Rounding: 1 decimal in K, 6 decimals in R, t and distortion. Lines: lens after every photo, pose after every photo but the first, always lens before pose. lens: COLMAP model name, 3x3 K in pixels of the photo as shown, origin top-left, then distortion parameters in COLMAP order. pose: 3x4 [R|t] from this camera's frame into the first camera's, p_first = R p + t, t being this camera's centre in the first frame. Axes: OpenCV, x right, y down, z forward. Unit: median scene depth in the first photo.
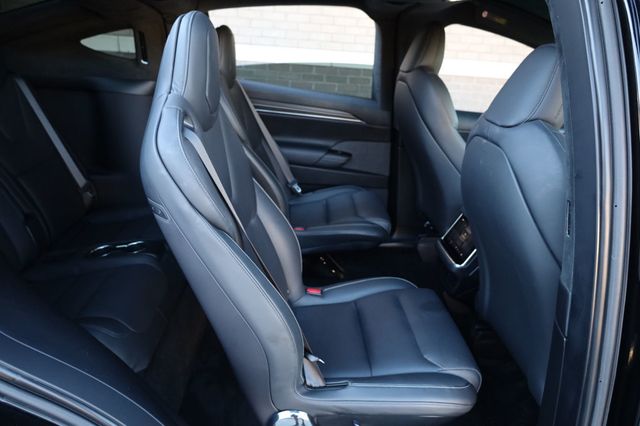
lens RADIAL K [[437.9, 0, 309.2], [0, 437.9, 221.6], [0, 0, 1]] dist [0.002139, -0.000619]
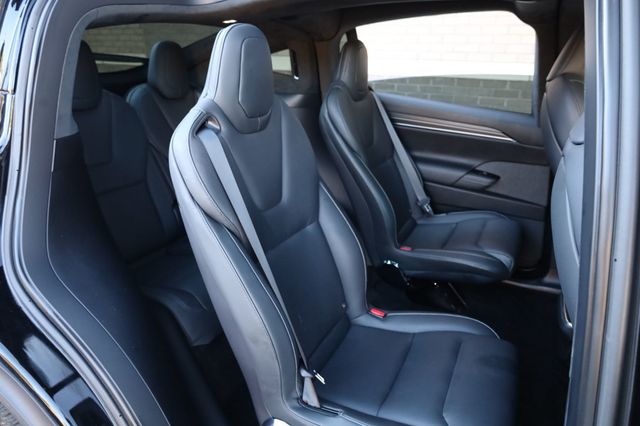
lens RADIAL K [[437.9, 0, 323.0], [0, 437.9, 216.7], [0, 0, 1]] dist [0.002139, -0.000619]
pose [[0.875723, 0.123601, -0.466725, 0.218076], [-0.148848, 0.988706, -0.017450, -0.007017], [0.459297, 0.084753, 0.884230, 0.071653]]
